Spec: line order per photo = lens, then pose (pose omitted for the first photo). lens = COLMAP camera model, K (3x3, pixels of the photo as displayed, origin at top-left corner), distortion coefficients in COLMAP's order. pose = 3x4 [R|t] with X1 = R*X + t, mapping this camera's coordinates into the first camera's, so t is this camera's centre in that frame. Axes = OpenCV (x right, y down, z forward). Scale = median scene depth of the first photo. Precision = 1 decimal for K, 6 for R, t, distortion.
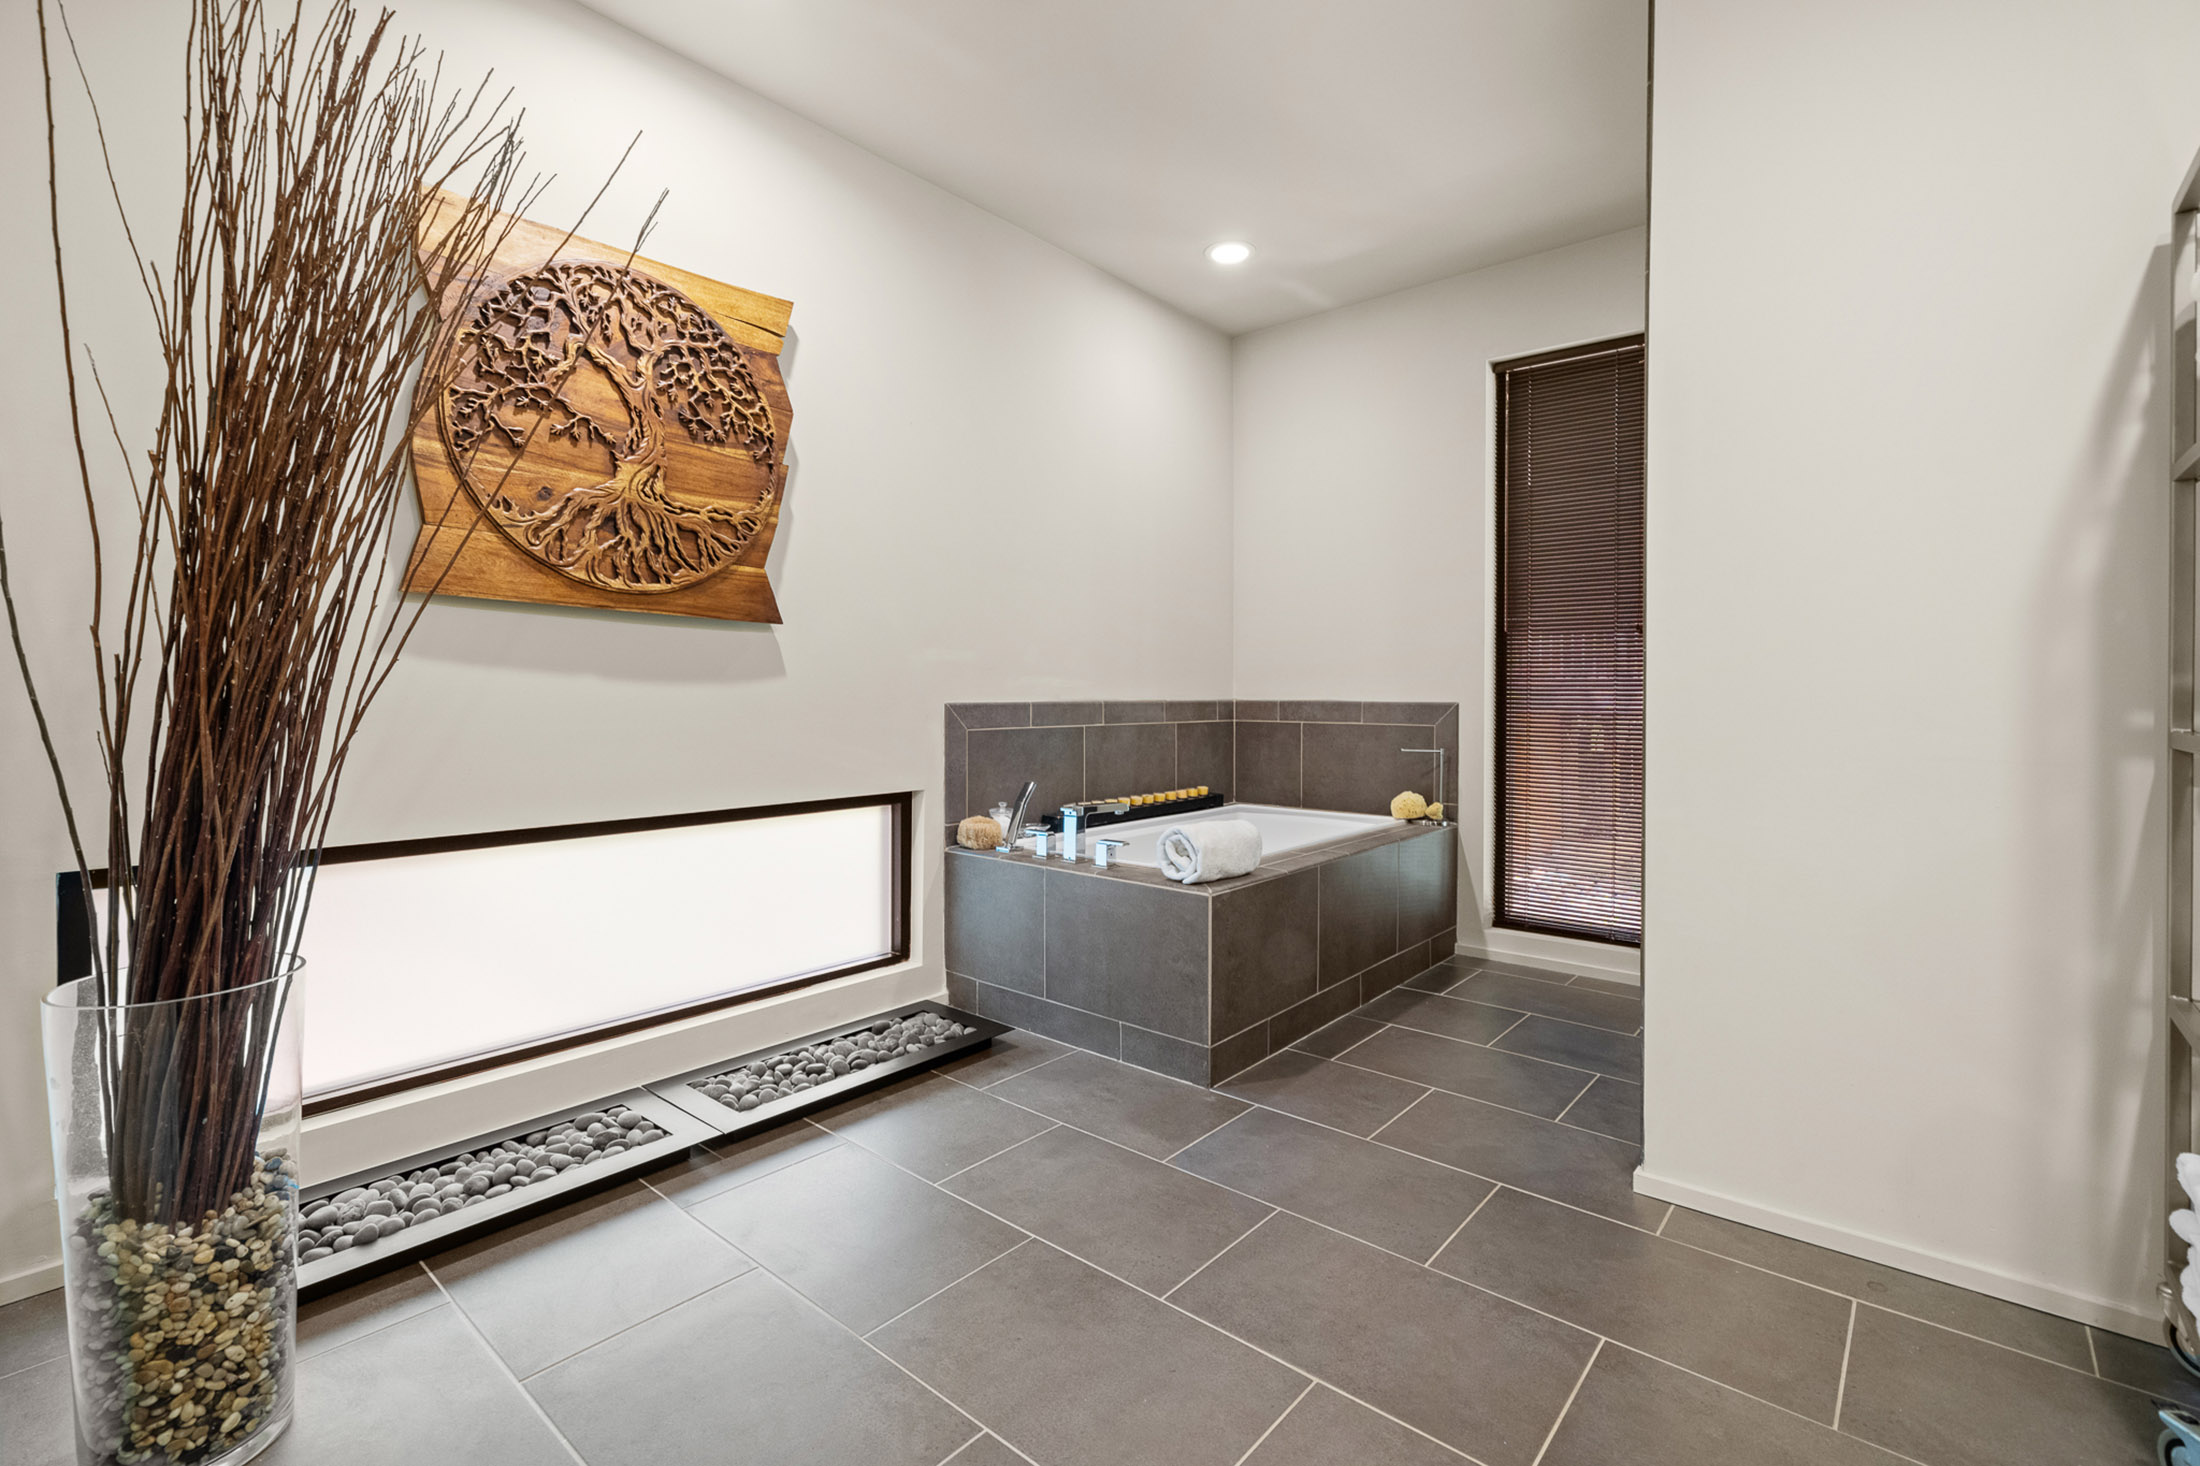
lens RADIAL K [[980.3, 0, 1096.3], [0, 980.3, 712.9], [0, 0, 1]] dist [-0.001946, -0.000016]
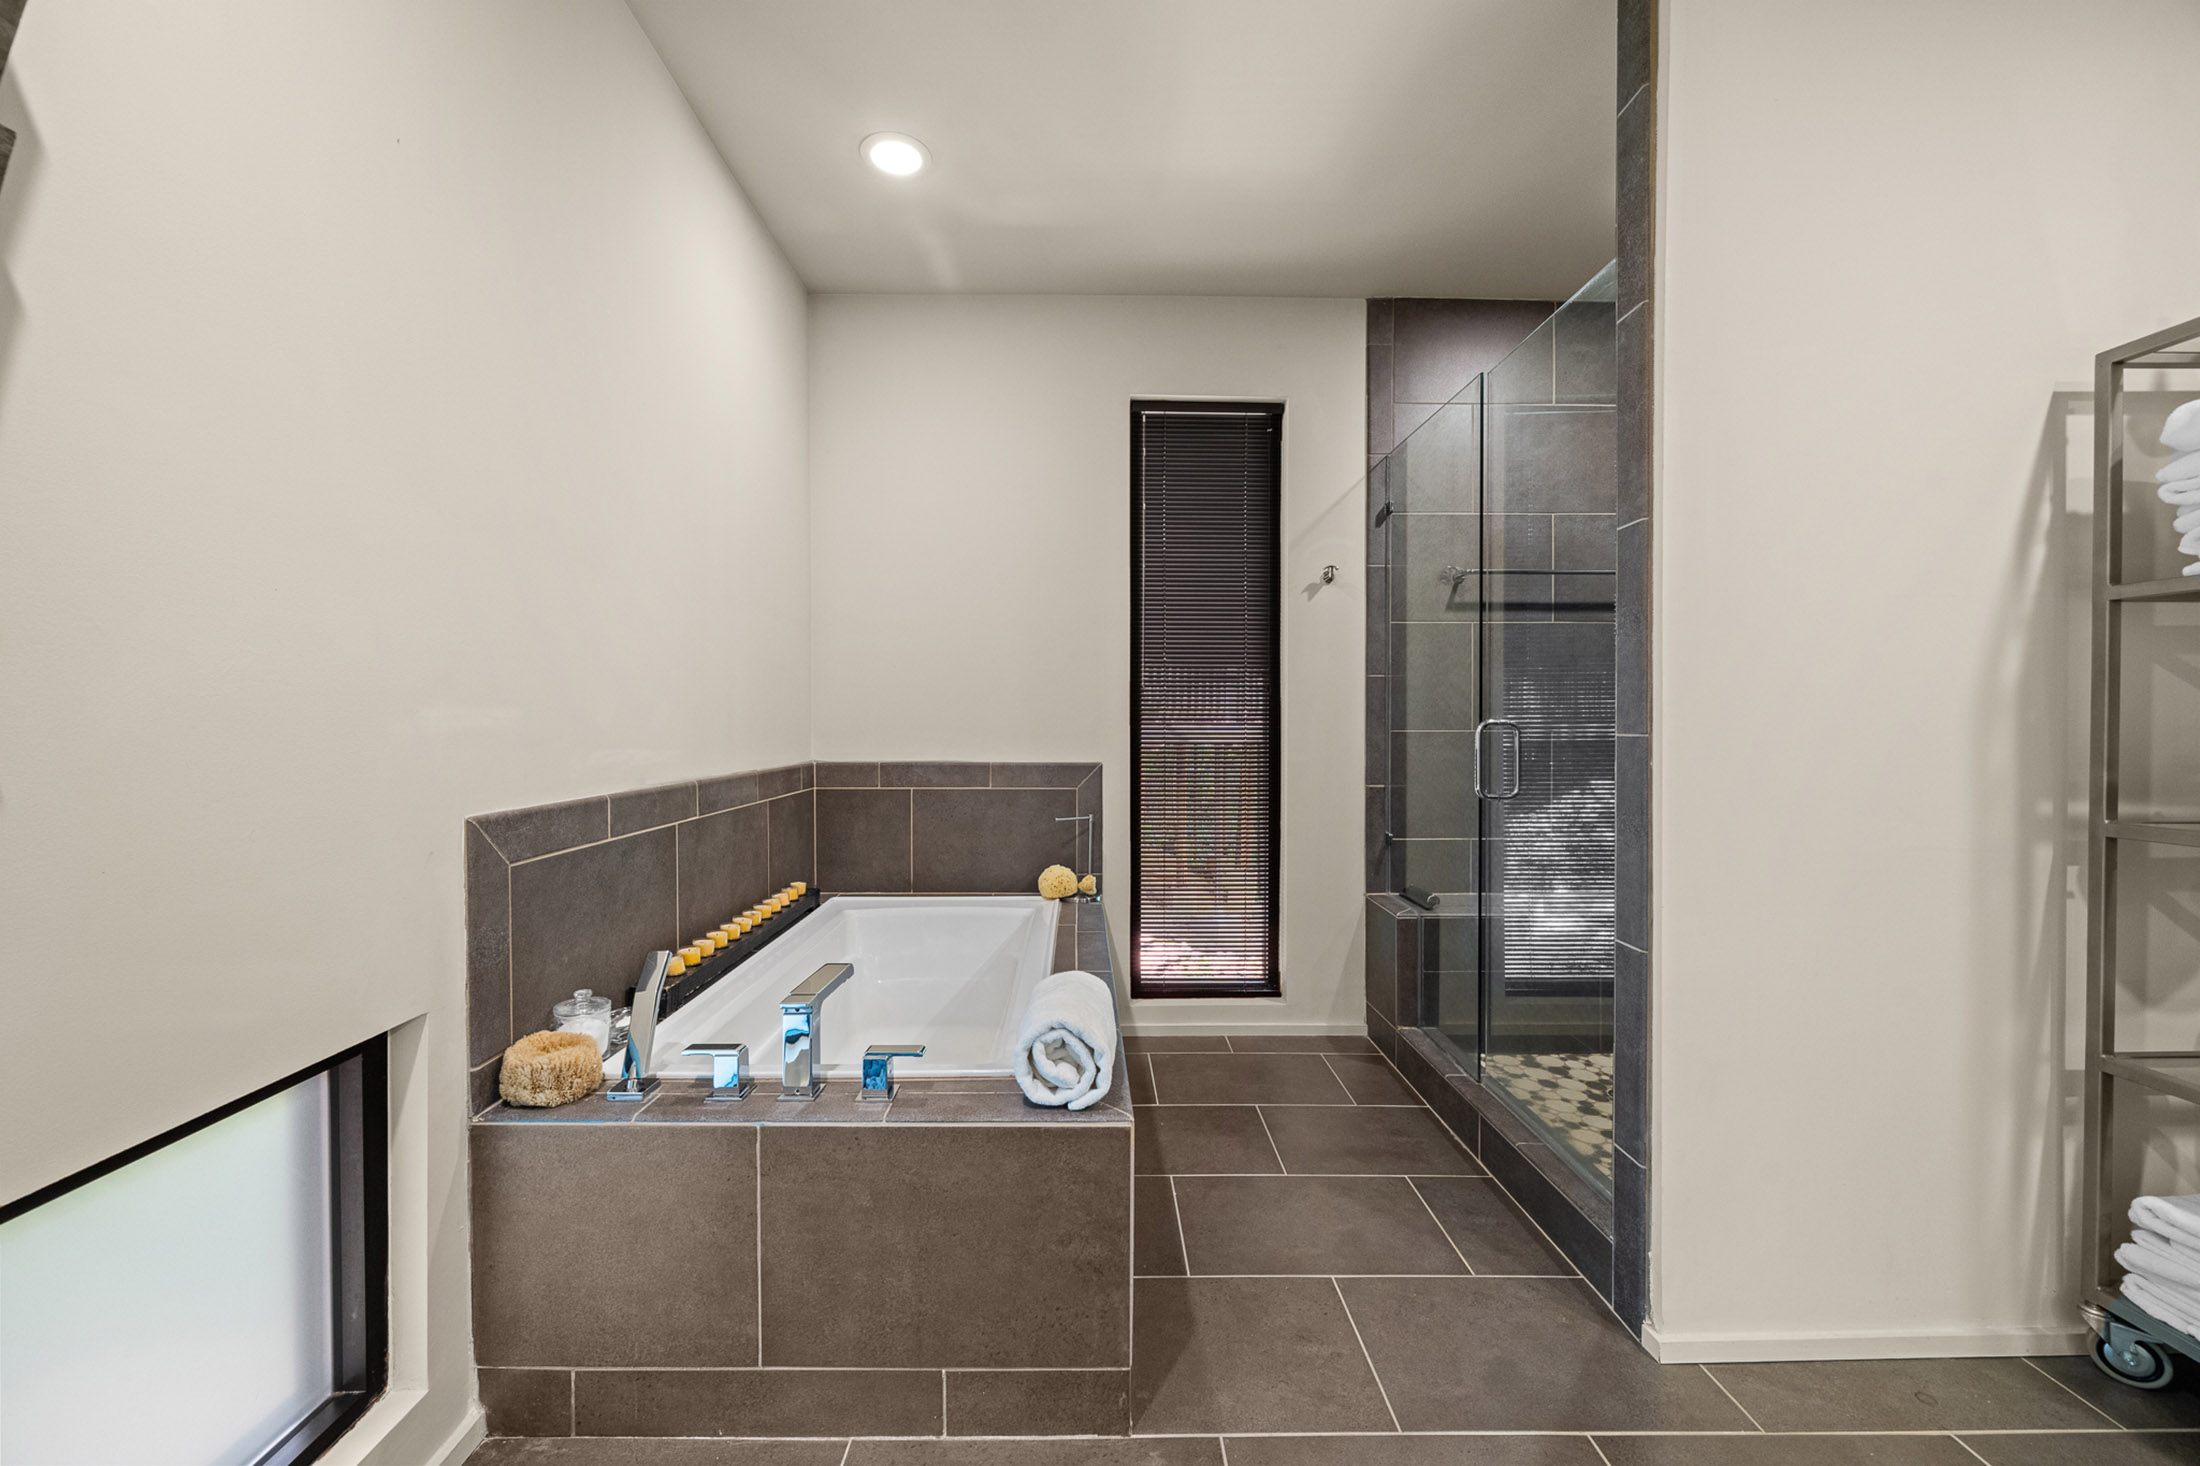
lens RADIAL K [[865.3, 0, 1099.2], [0, 865.3, 732.9], [0, 0, 1]] dist [-0.004496, 0.000123]
pose [[0.750599, -0.012367, 0.660642, -0.195691], [0.015150, 0.999884, 0.001505, -0.046548], [-0.660584, 0.008879, 0.750700, 0.463727]]
